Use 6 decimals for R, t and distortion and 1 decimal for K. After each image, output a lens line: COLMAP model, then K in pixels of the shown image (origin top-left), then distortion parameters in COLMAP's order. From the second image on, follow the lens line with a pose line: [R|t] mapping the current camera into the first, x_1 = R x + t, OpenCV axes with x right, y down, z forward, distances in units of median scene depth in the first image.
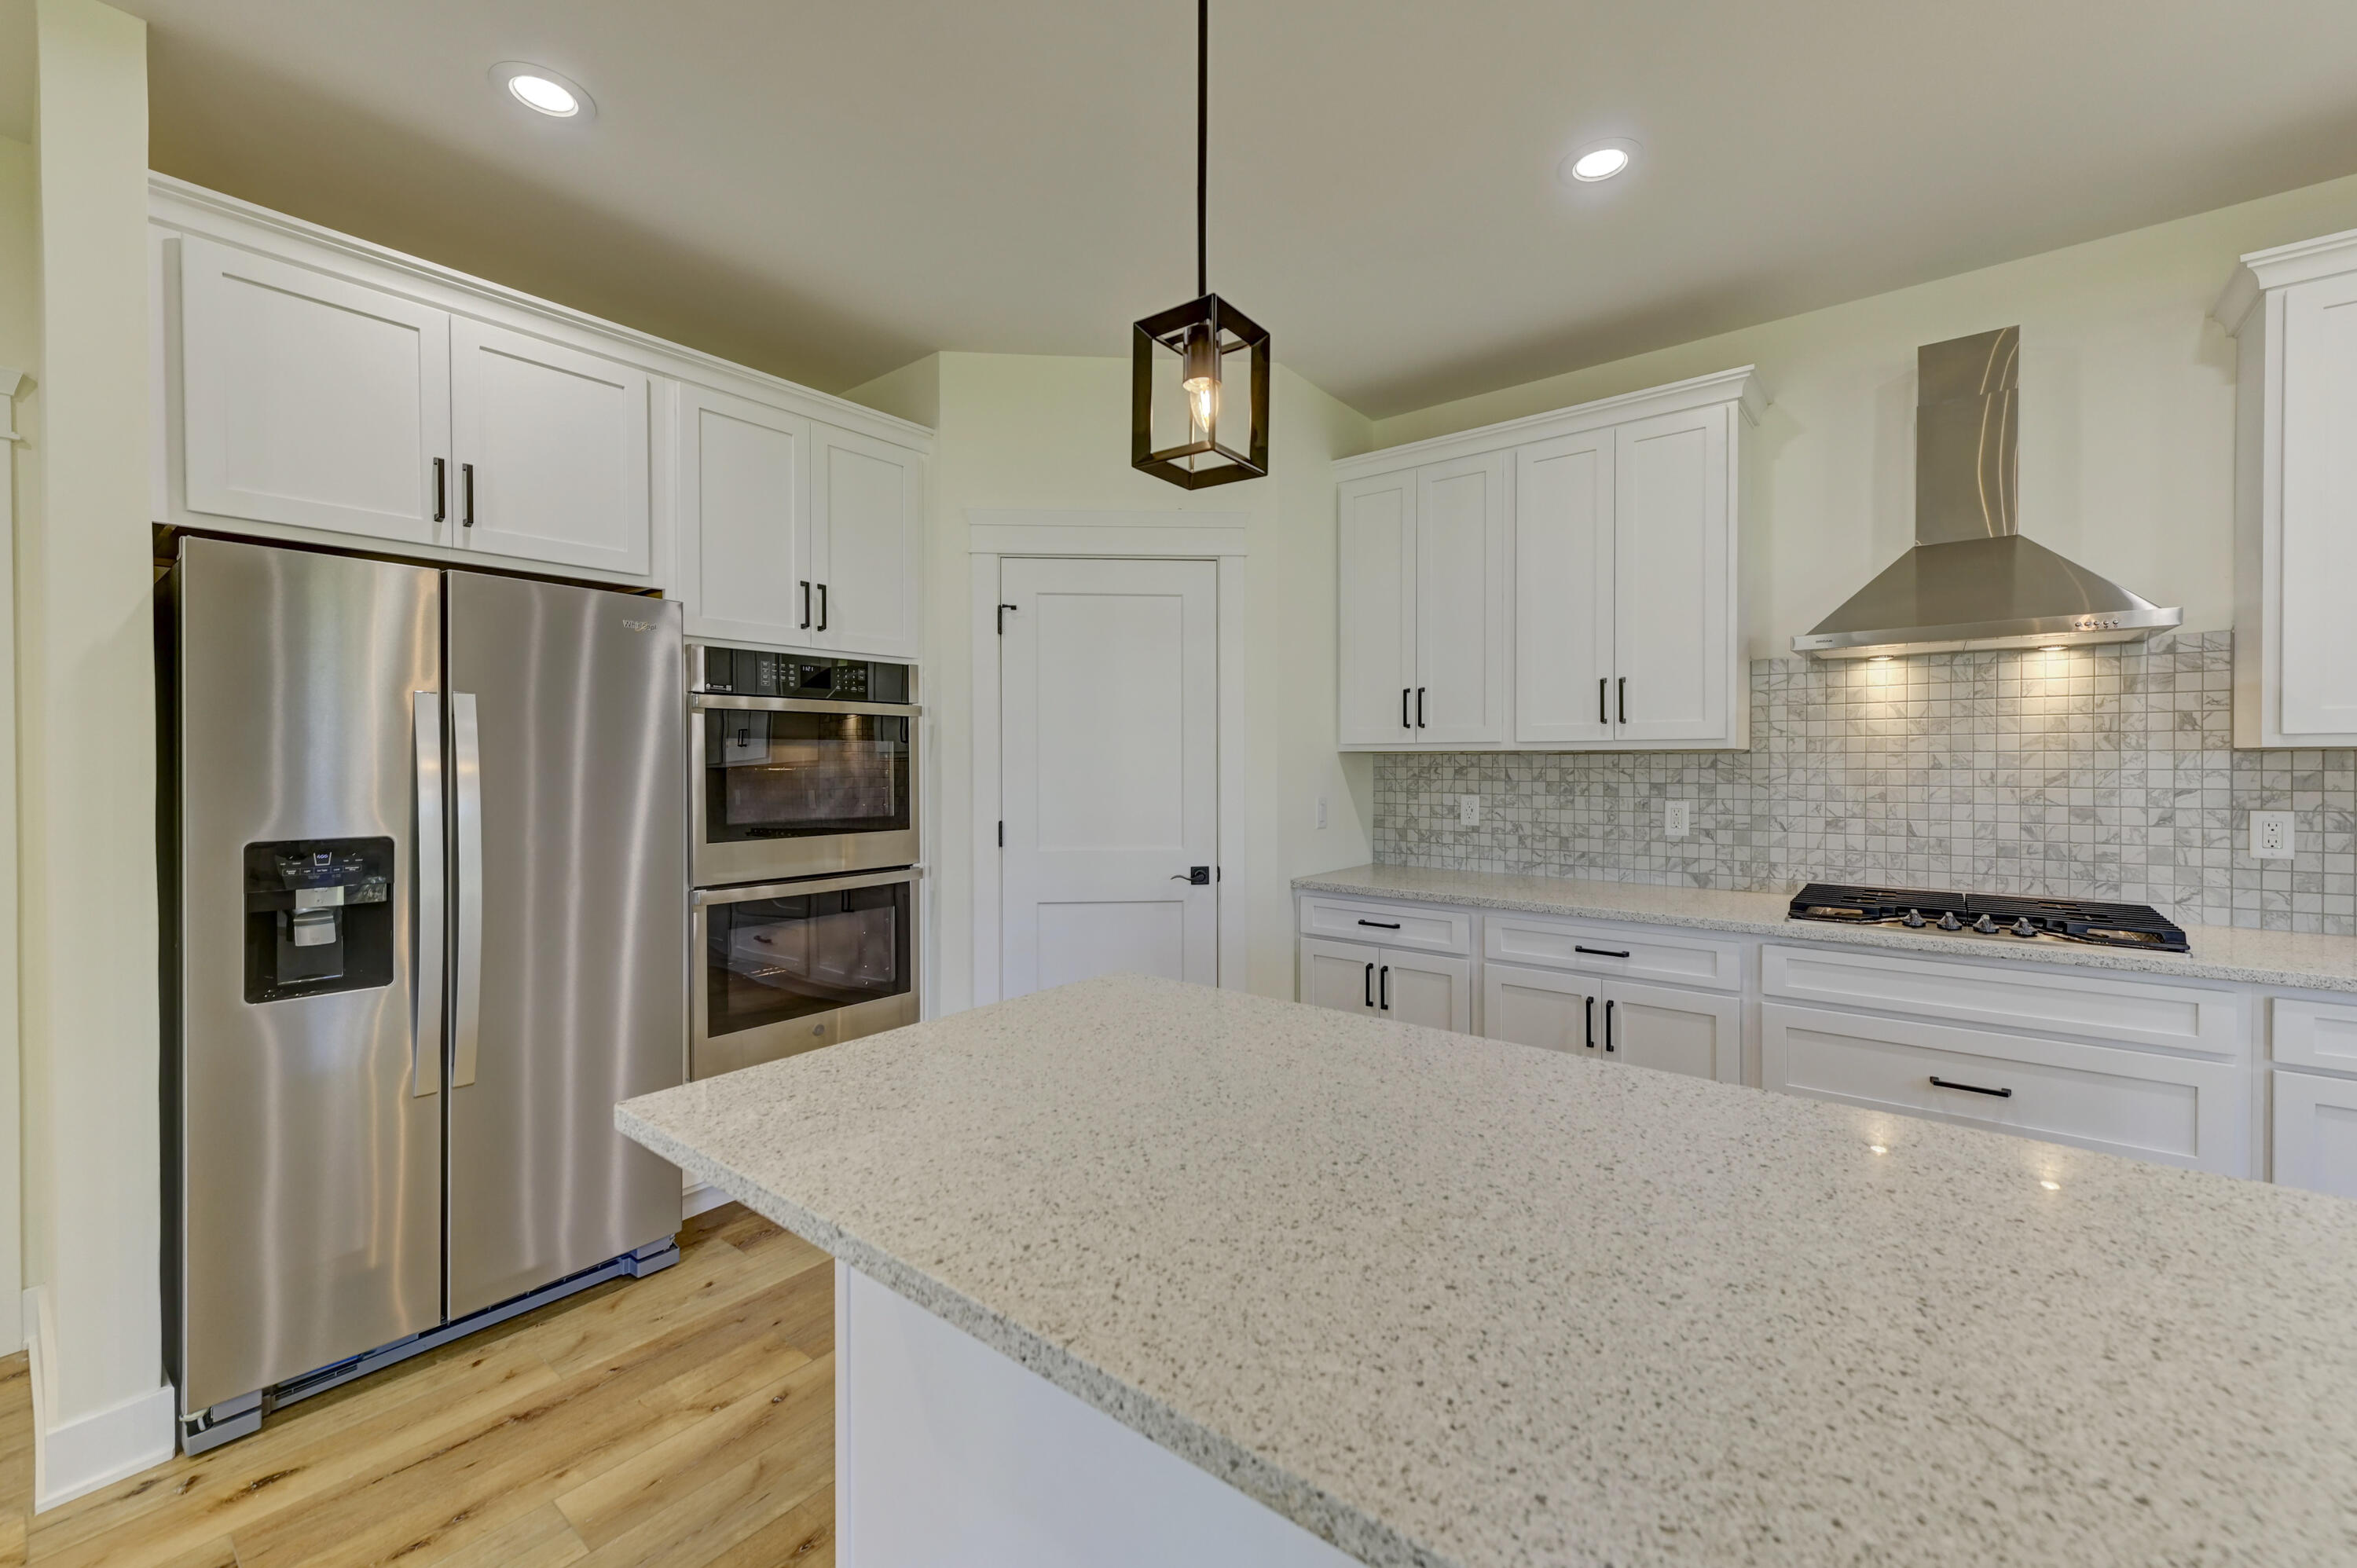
lens RADIAL K [[947.5, 0, 1192.3], [0, 947.5, 773.1], [0, 0, 1]] dist [0.007793, -0.003228]
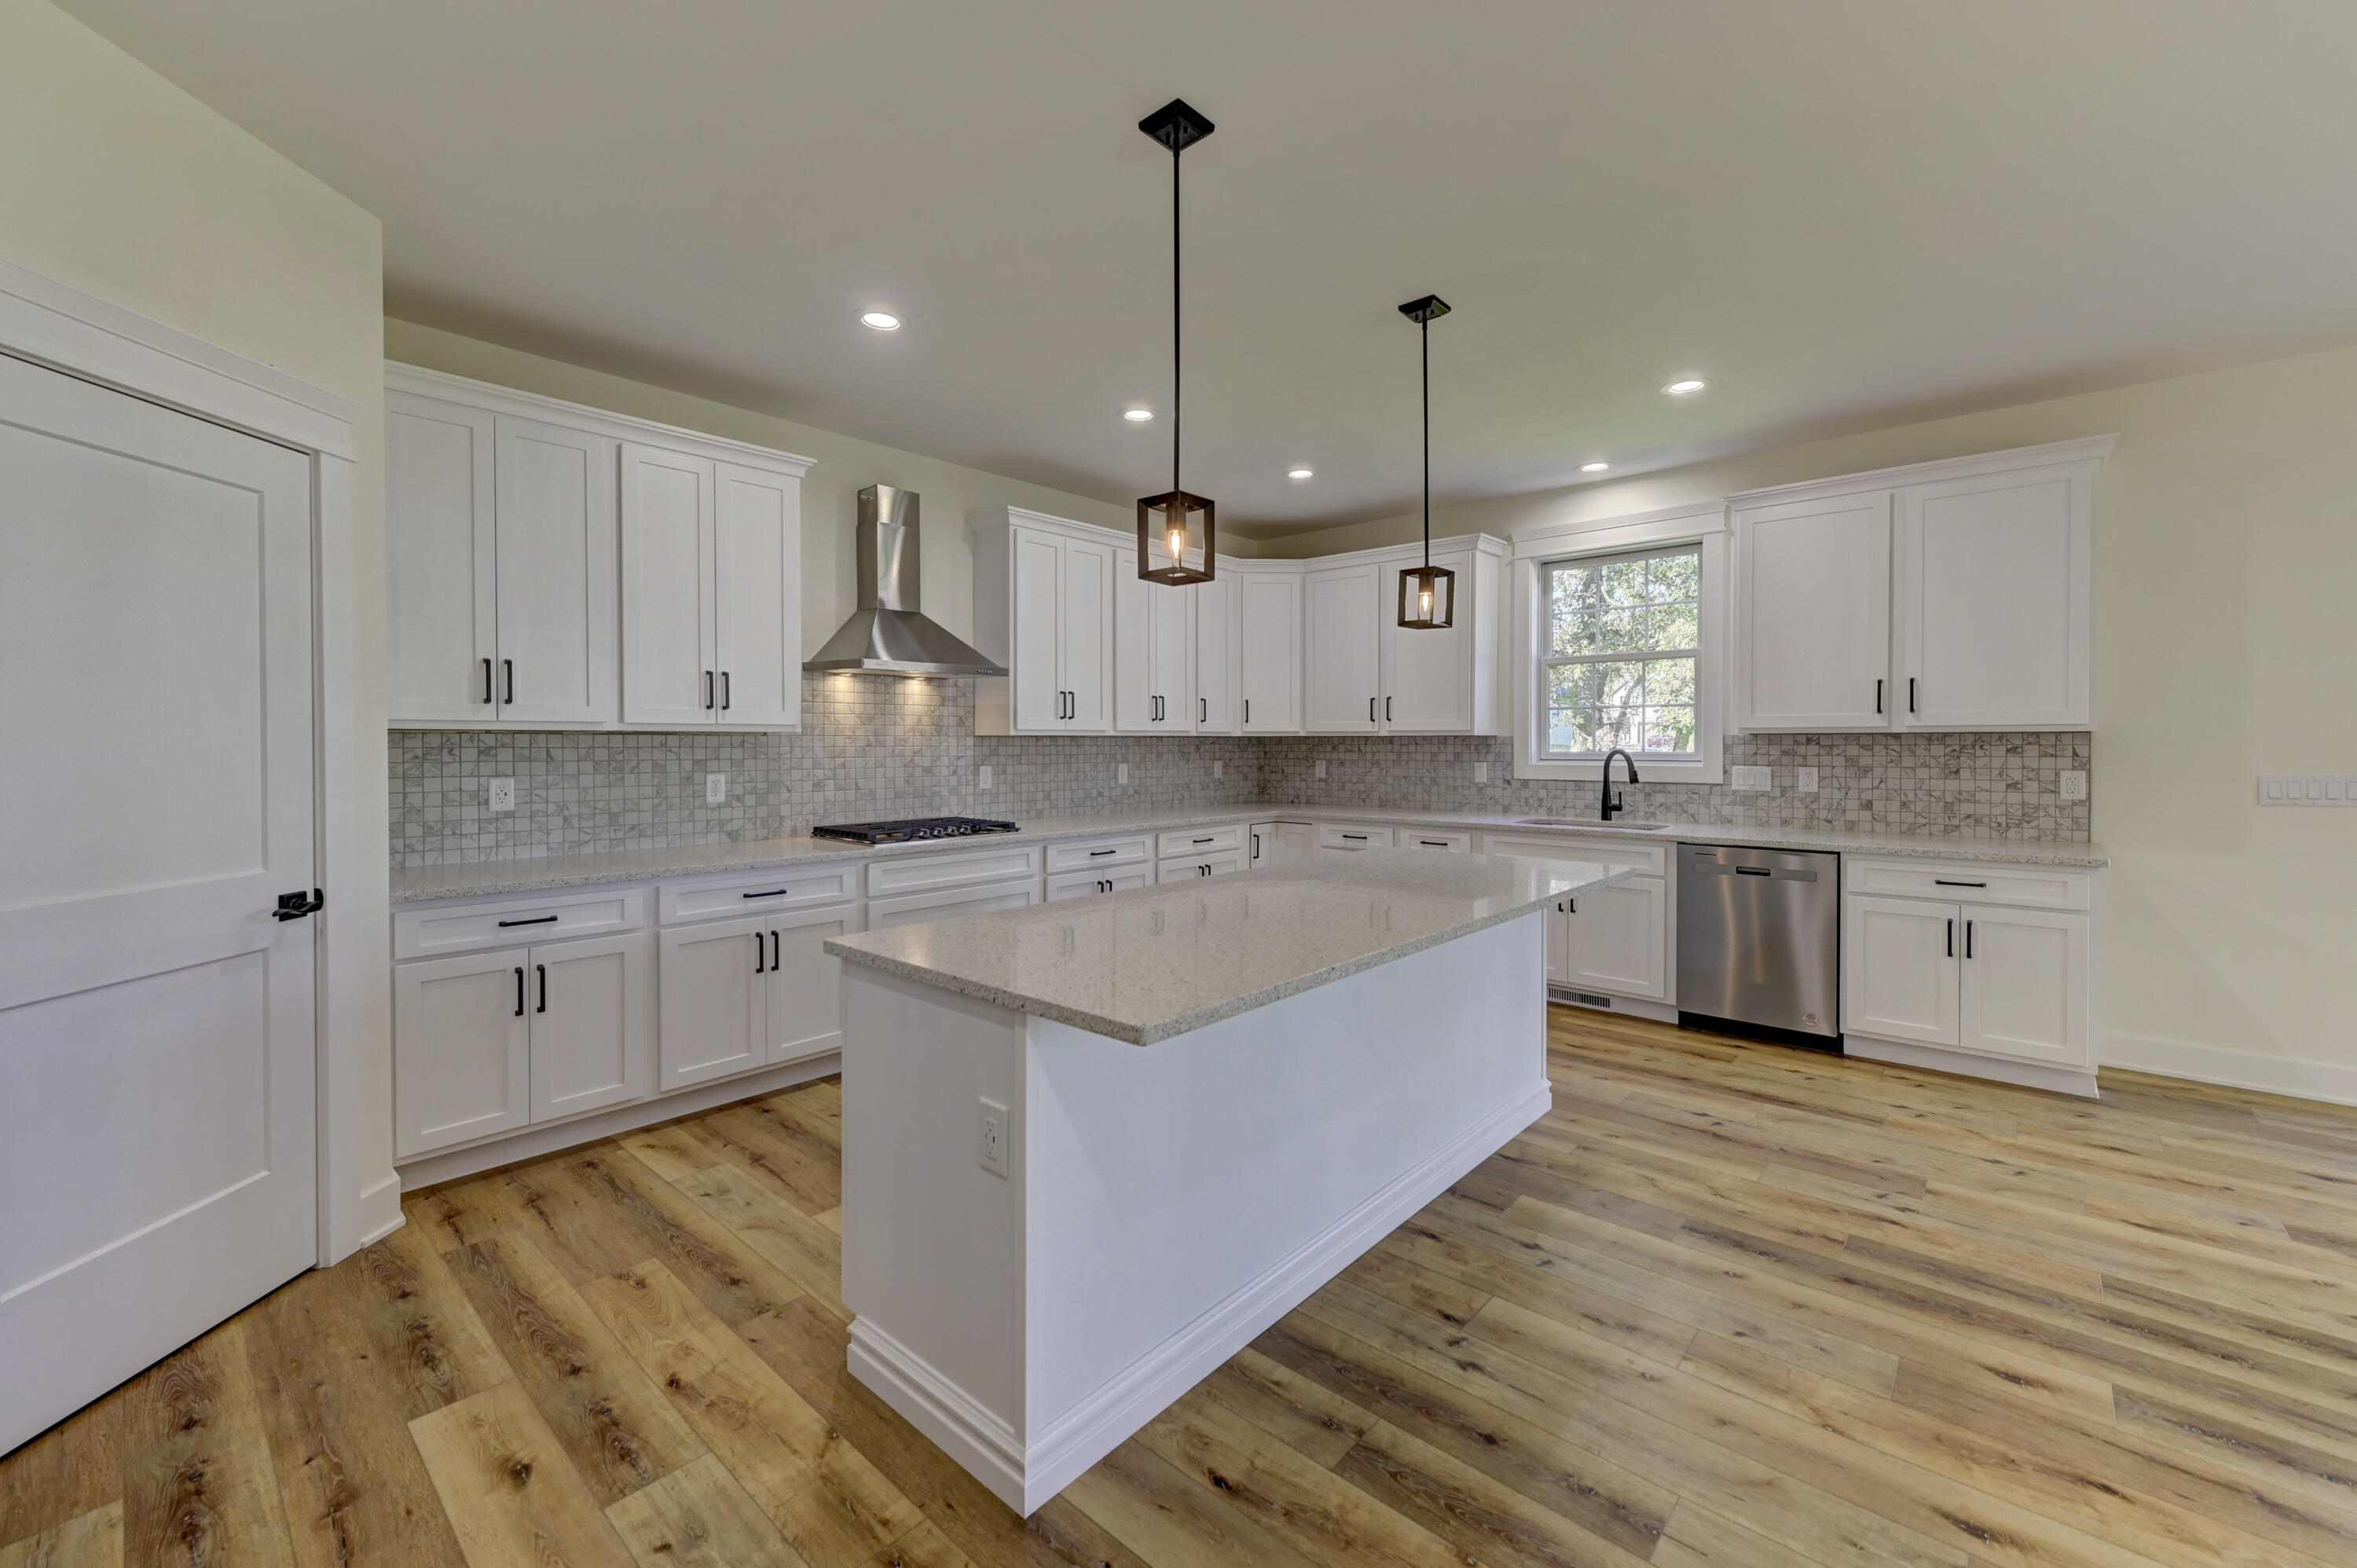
lens RADIAL K [[947.5, 0, 1161.4], [0, 947.5, 760.8], [0, 0, 1]] dist [0.007793, -0.003228]
pose [[0.074605, -0.017605, 0.997058, -0.746929], [0.013728, 0.999768, 0.016626, -0.000003], [-0.997119, 0.012447, 0.074830, 0.376605]]
